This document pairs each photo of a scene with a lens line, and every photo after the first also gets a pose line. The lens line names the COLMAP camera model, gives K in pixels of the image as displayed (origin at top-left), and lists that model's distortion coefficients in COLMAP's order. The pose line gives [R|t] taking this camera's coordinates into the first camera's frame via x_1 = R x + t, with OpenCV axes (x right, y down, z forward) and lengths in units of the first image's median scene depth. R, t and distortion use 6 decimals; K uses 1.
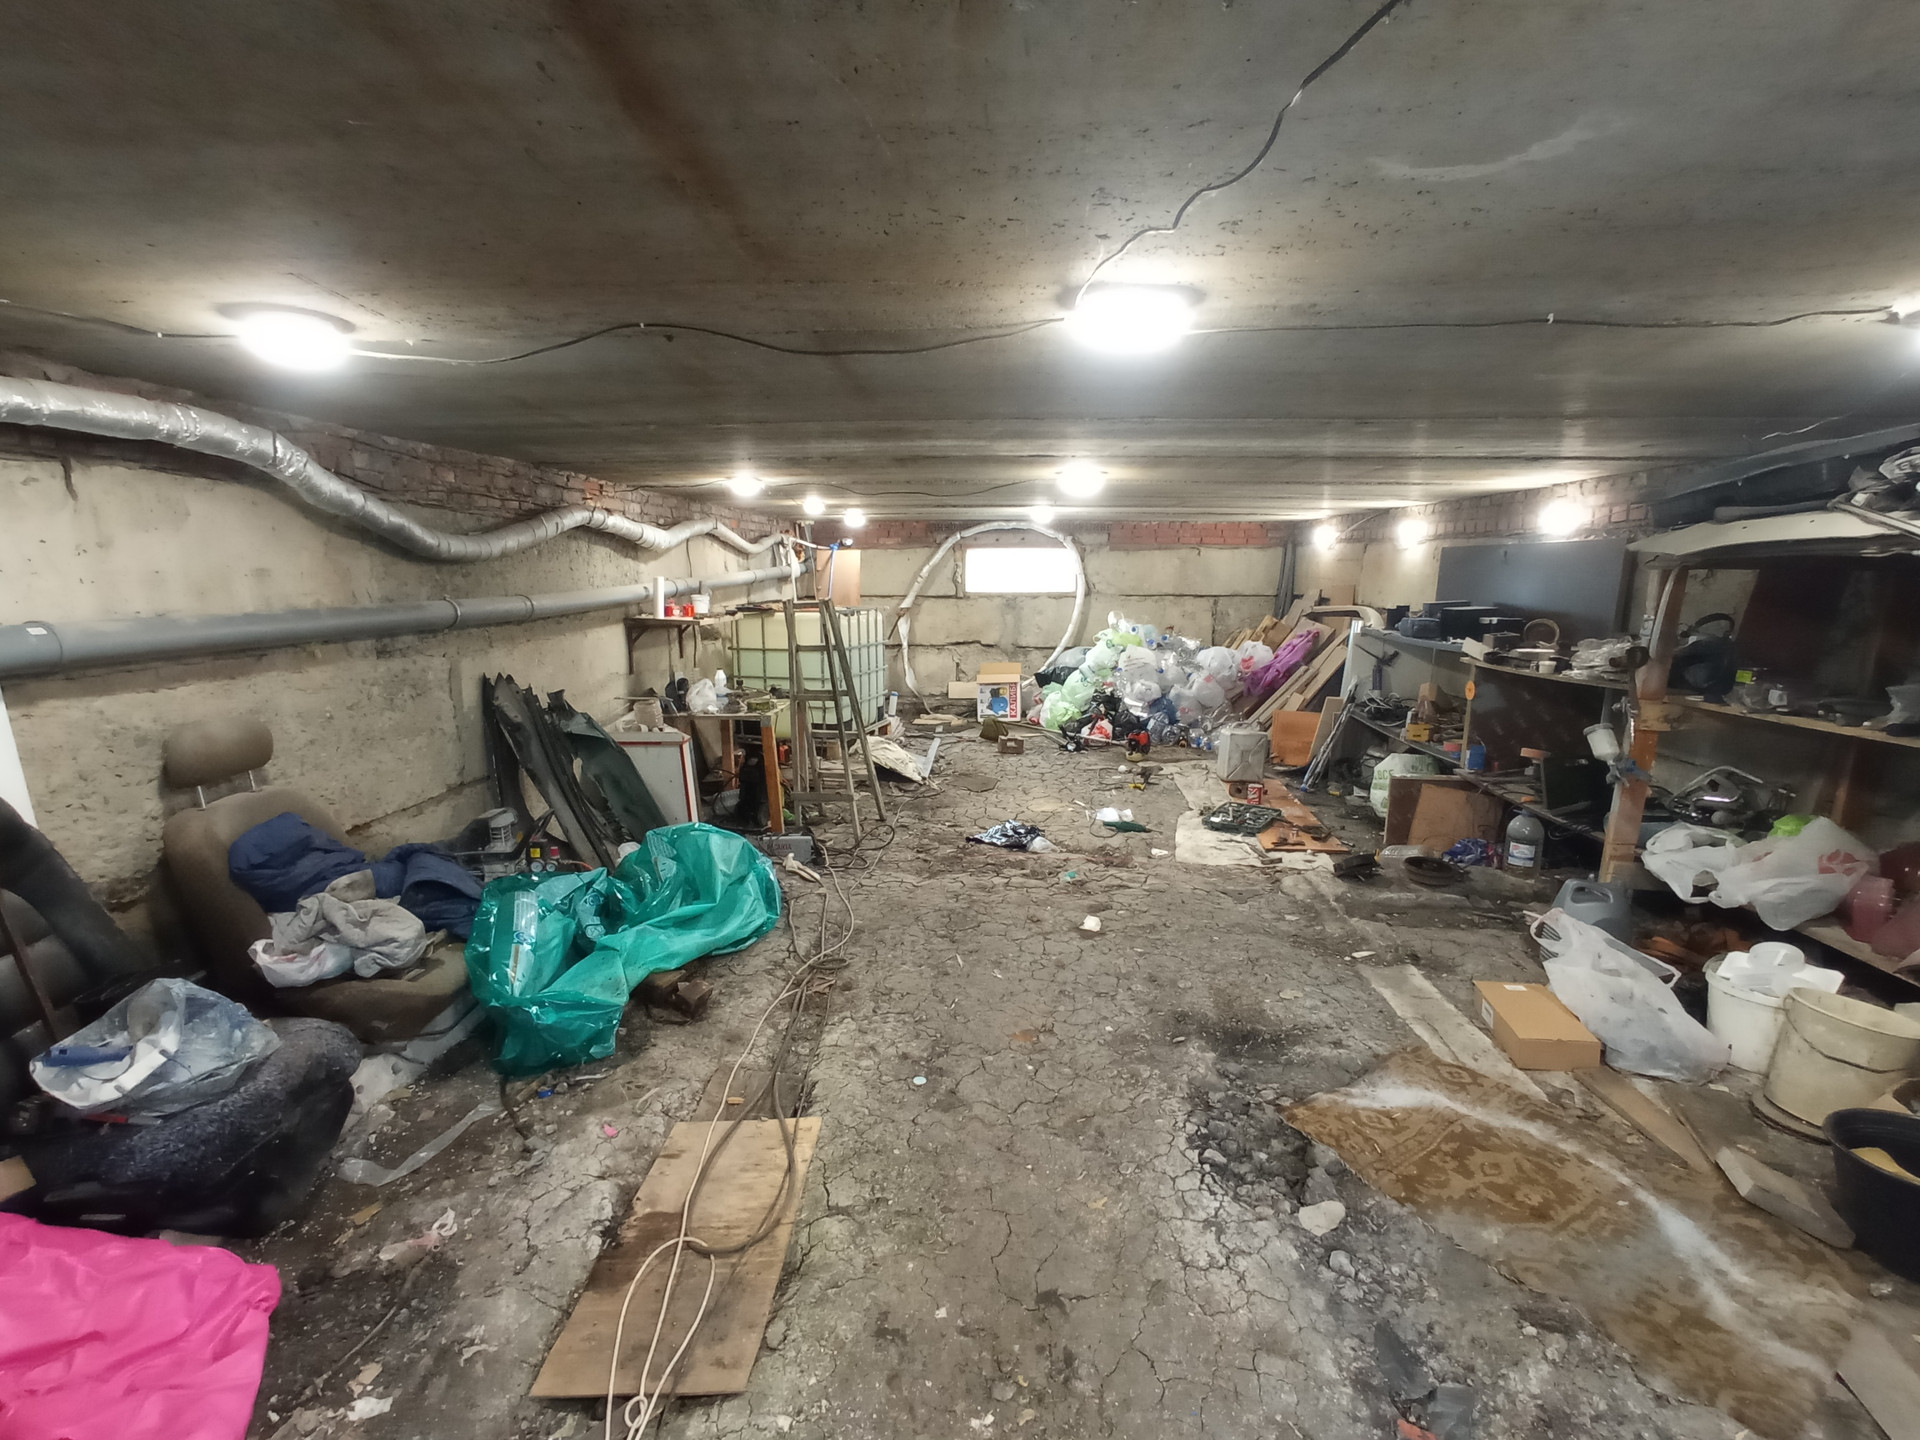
lens RADIAL K [[851.3, 0, 960.0], [0, 851.3, 720.0], [0, 0, 1]] dist [-0.031931, 0.000682]
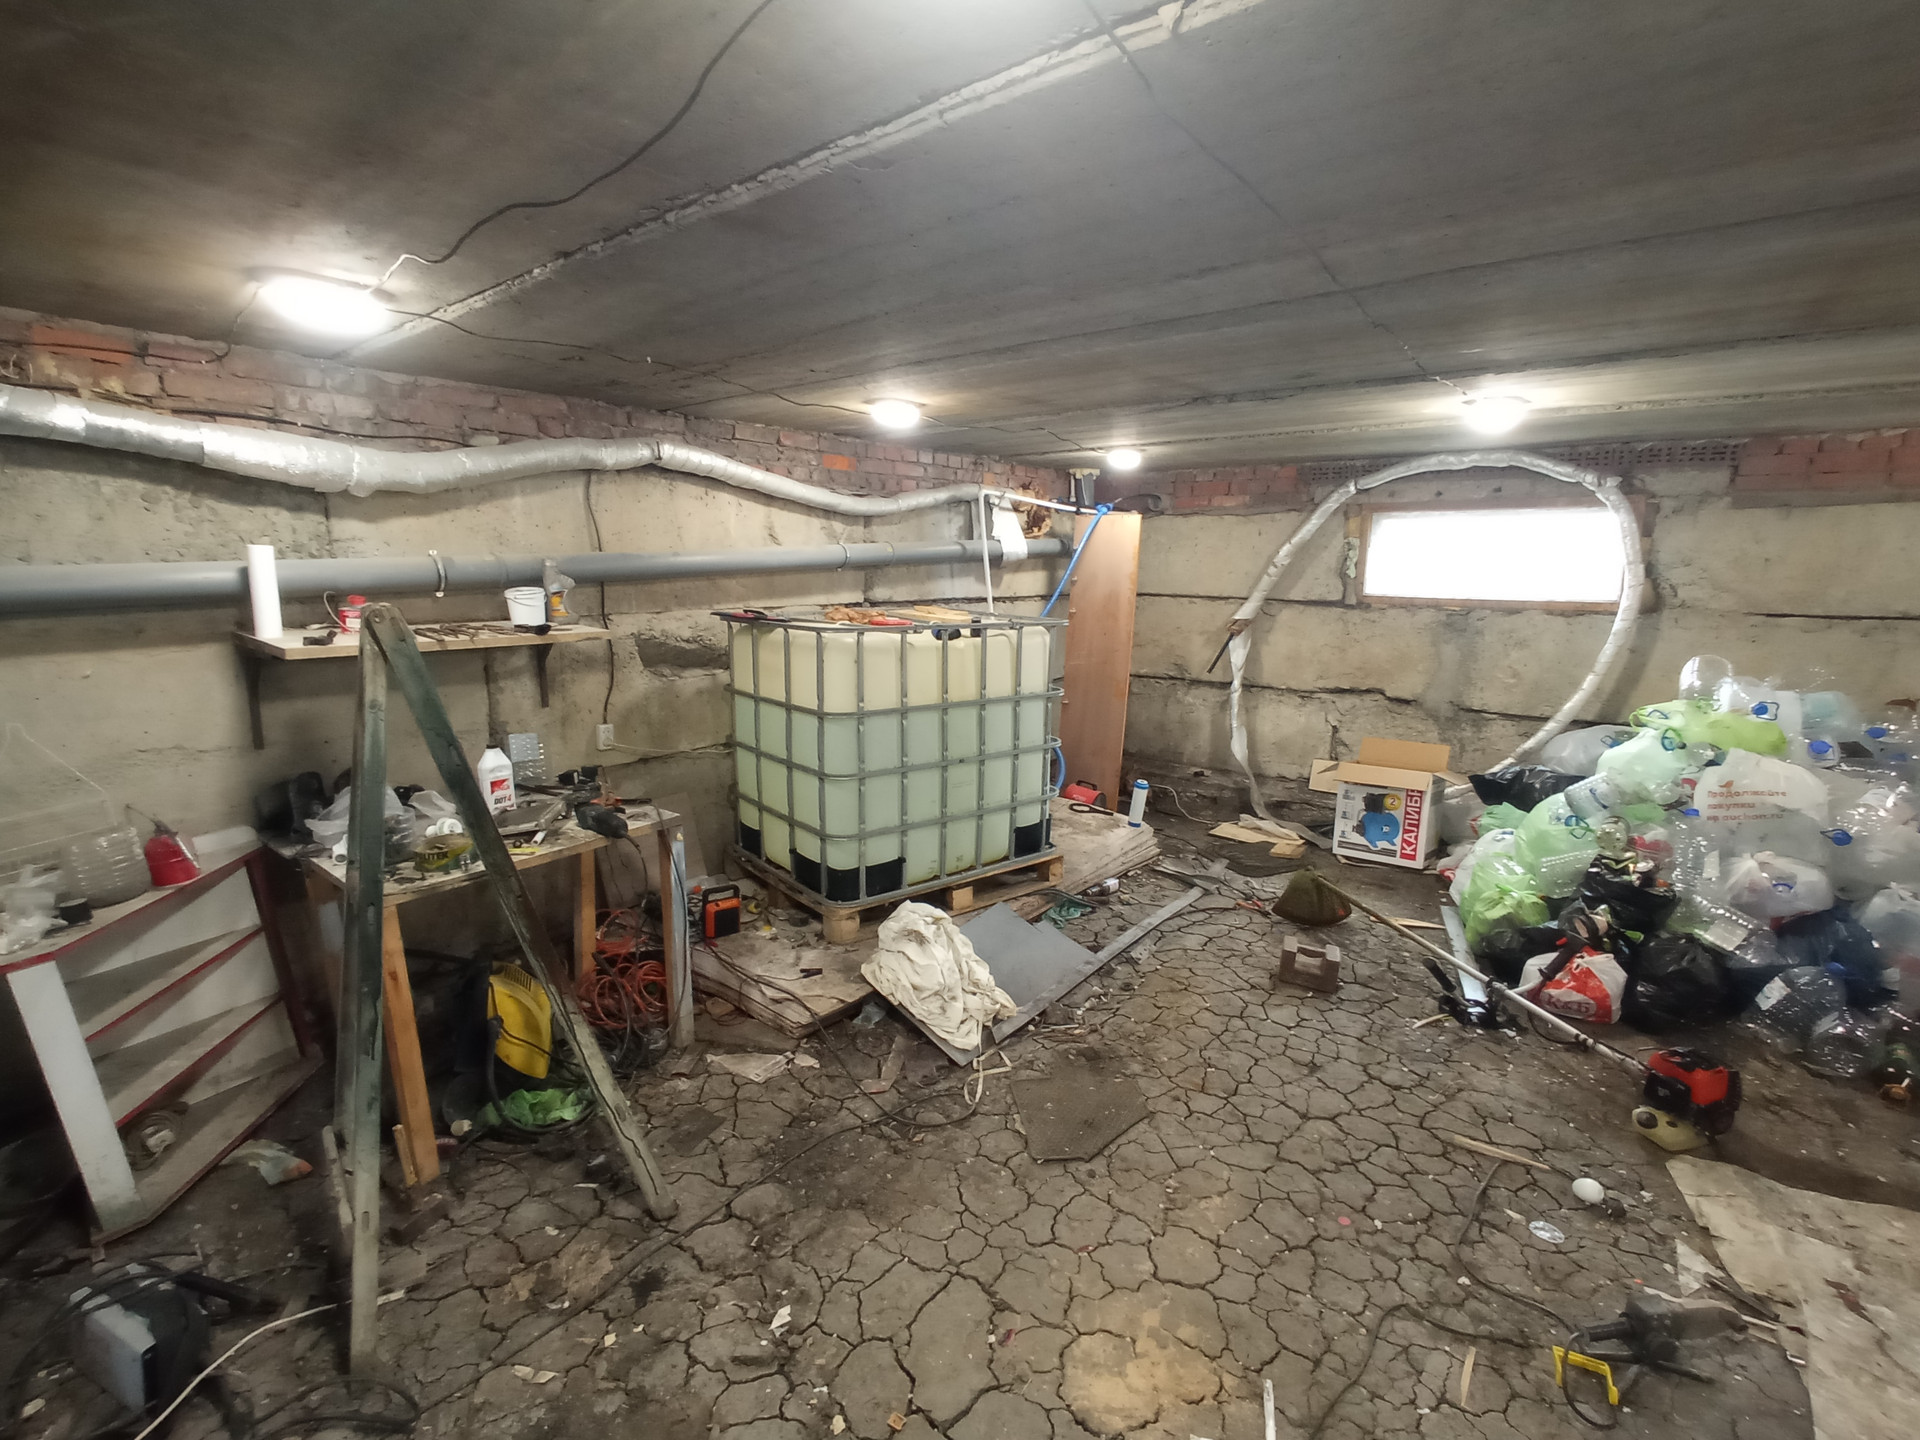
lens RADIAL K [[857.1, 0, 987.8], [0, 857.1, 723.5], [0, 0, 1]] dist [0.004219, 0.001350]
pose [[0.830574, 0.113252, -0.545271, 0.115643], [-0.107881, 0.993277, 0.041975, -0.071016], [0.546359, 0.023961, 0.837208, 0.443012]]
